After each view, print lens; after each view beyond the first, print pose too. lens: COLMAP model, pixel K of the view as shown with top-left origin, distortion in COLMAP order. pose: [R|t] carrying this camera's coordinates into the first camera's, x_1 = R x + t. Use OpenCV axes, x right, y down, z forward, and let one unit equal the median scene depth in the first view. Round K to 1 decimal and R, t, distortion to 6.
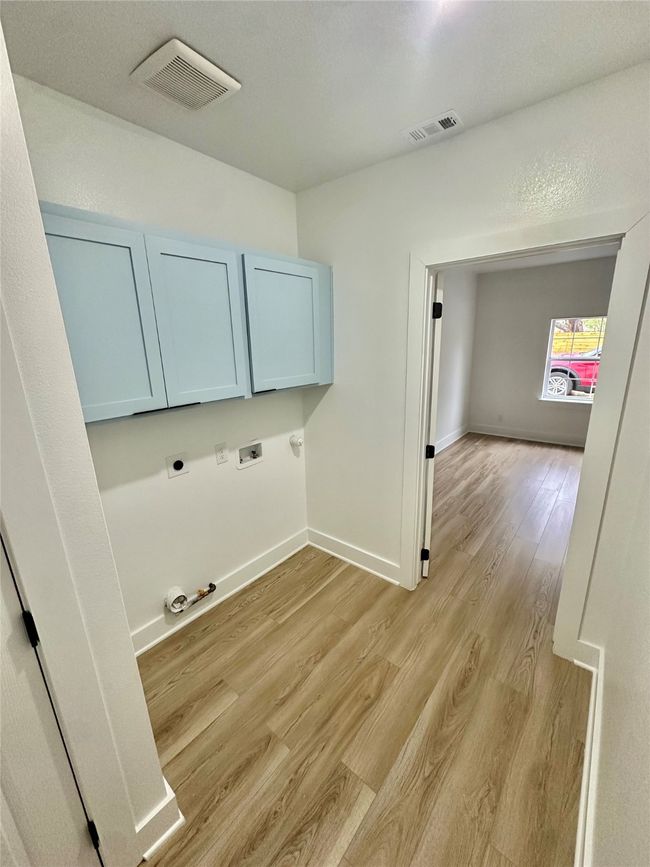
lens RADIAL K [[347.0, 0, 325.0], [0, 347.0, 433.5], [0, 0, 1]] dist [-0.001904, -0.000203]
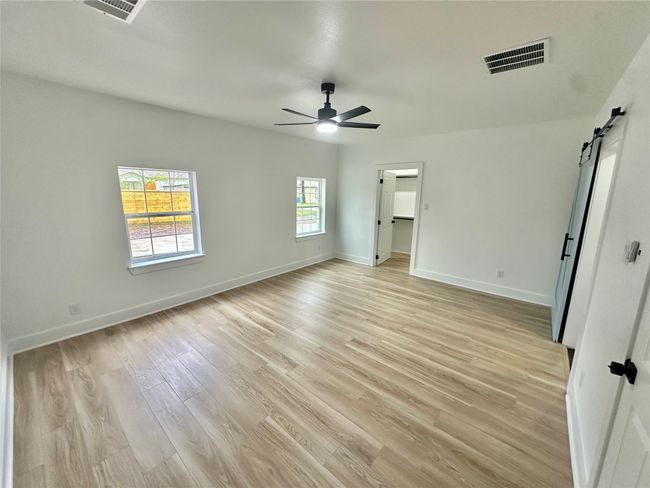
lens RADIAL K [[260.1, 0, 325.0], [0, 260.1, 244.0], [0, 0, 1]] dist [-0.001904, -0.000203]
pose [[0.017304, -0.167368, 0.985743, 0.072180], [0.245448, 0.956433, 0.158083, -0.172558], [-0.969255, 0.239214, 0.057630, 0.676232]]
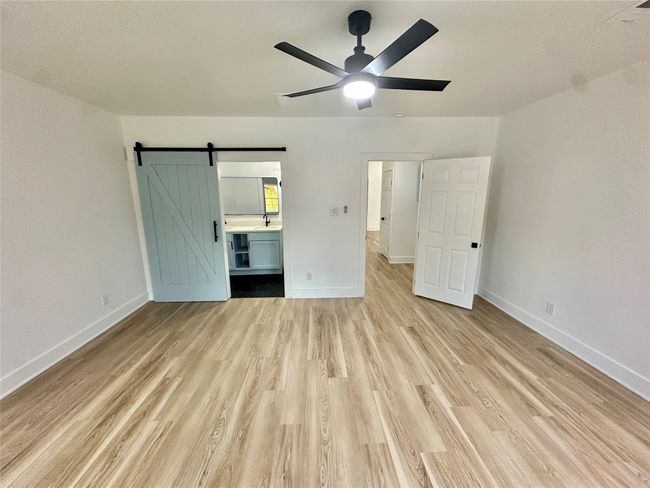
lens RADIAL K [[260.1, 0, 325.0], [0, 260.1, 244.0], [0, 0, 1]] dist [-0.001904, -0.000203]
pose [[-0.744313, 0.169553, -0.645948, 1.033943], [-0.144969, 0.903149, 0.404110, -0.277656], [0.651906, 0.394427, -0.647646, 0.942313]]
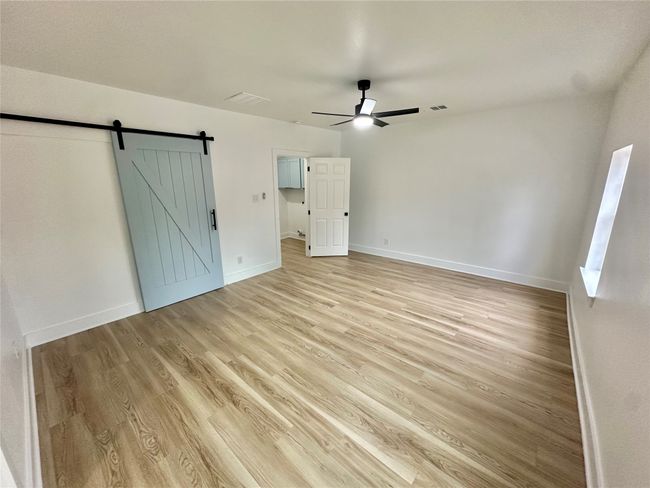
lens RADIAL K [[260.1, 0, 325.0], [0, 260.1, 244.0], [0, 0, 1]] dist [-0.001904, -0.000203]
pose [[-0.026004, 0.275817, -0.960858, 1.445624], [-0.250699, 0.928667, 0.273362, -0.200318], [0.967716, 0.247995, 0.044998, 0.595099]]
